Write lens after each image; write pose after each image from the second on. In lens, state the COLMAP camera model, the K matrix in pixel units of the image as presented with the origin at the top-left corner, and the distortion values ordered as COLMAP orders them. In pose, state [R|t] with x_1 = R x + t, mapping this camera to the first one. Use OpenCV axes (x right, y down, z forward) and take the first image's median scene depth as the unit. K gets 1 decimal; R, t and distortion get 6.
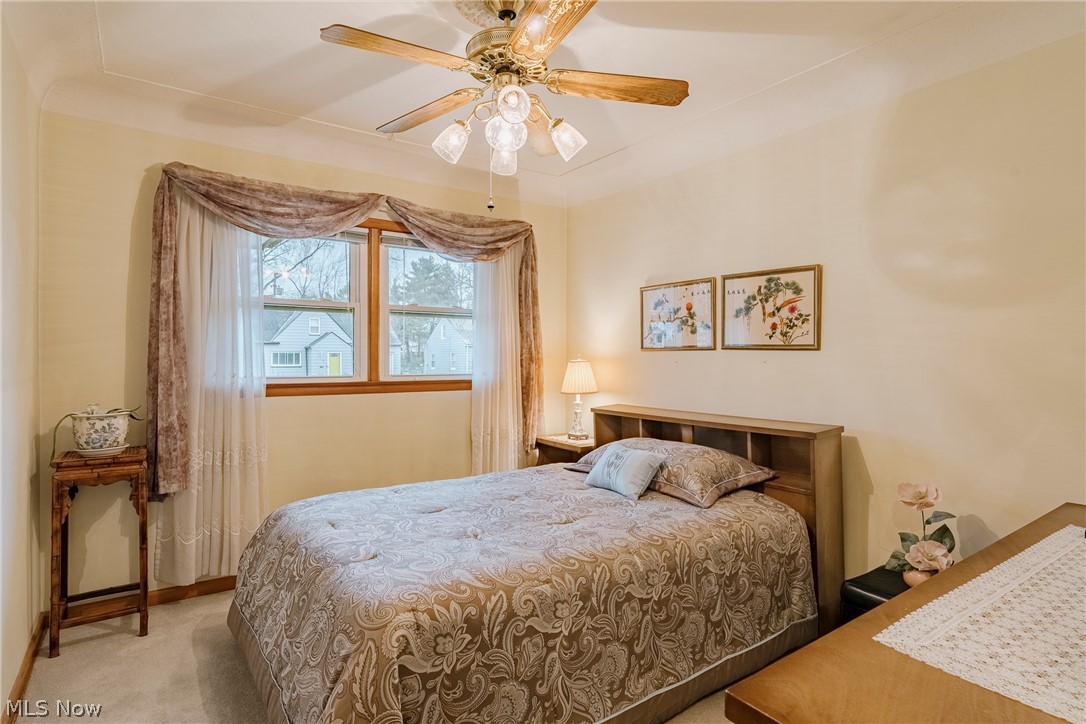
lens RADIAL K [[569.3, 0, 538.5], [0, 569.3, 340.0], [0, 0, 1]] dist [-0.000657, -0.000003]
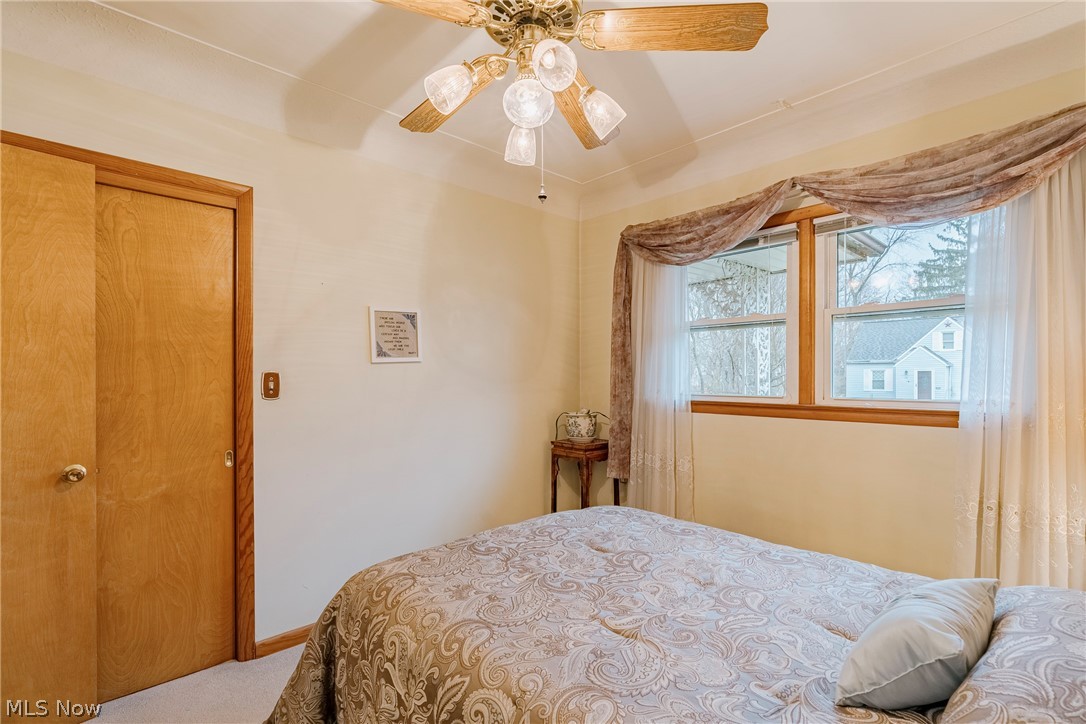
lens RADIAL K [[500.4, 0, 543.0], [0, 500.4, 362.0], [0, 0, 1]] dist [-0.002768, 0.000366]
pose [[0.137831, -0.029502, -0.990016, 0.424554], [0.033695, 0.999117, -0.025082, 0.018466], [0.989882, -0.029902, 0.138703, 0.590809]]
